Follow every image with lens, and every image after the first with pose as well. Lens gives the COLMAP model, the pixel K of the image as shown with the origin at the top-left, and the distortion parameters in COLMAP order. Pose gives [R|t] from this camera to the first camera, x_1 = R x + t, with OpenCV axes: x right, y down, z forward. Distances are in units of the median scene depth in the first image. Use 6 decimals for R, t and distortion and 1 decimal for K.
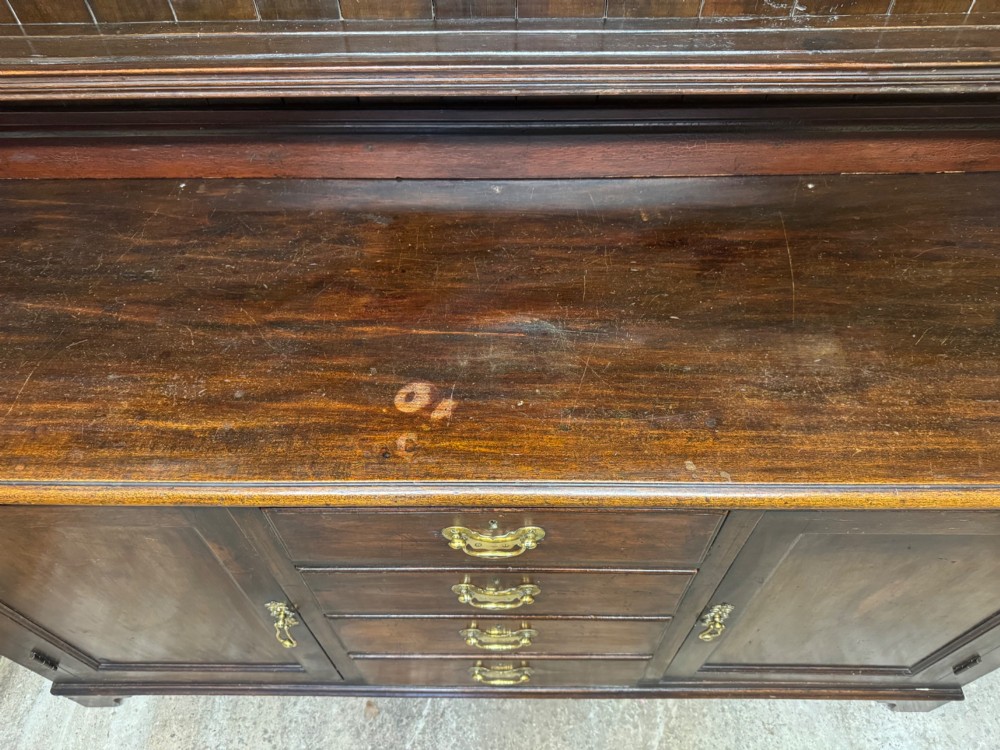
lens RADIAL K [[718.8, 0, 500.2], [0, 718.8, 377.0], [0, 0, 1]] dist [-0.000734, -0.005842]
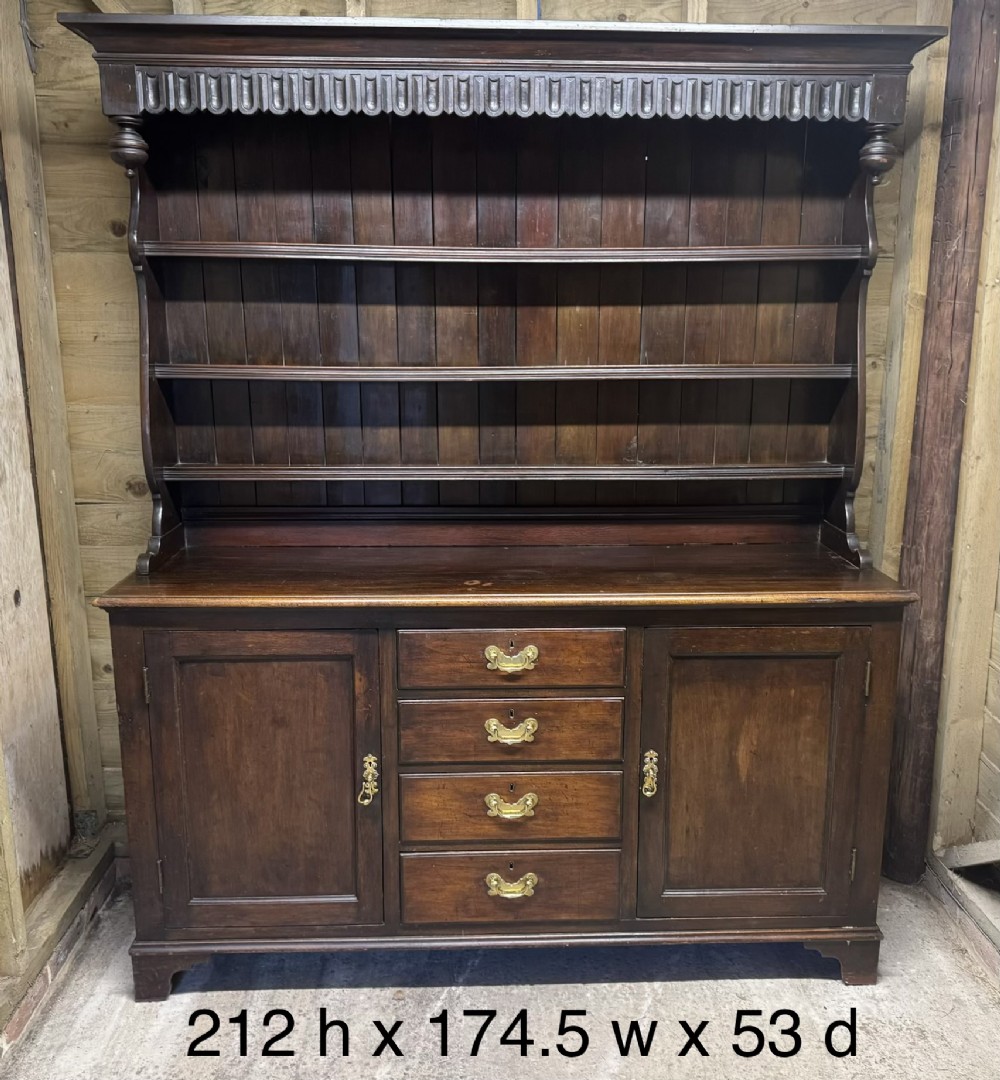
lens RADIAL K [[1053.5, 0, 515.4], [0, 1053.5, 543.8], [0, 0, 1]] dist [0.139111, -0.255212]
pose [[0.998747, 0.007207, 0.049531, -0.121299], [0.026641, 0.761205, -0.647964, 1.578693], [-0.042373, 0.648471, 0.760059, -1.164456]]
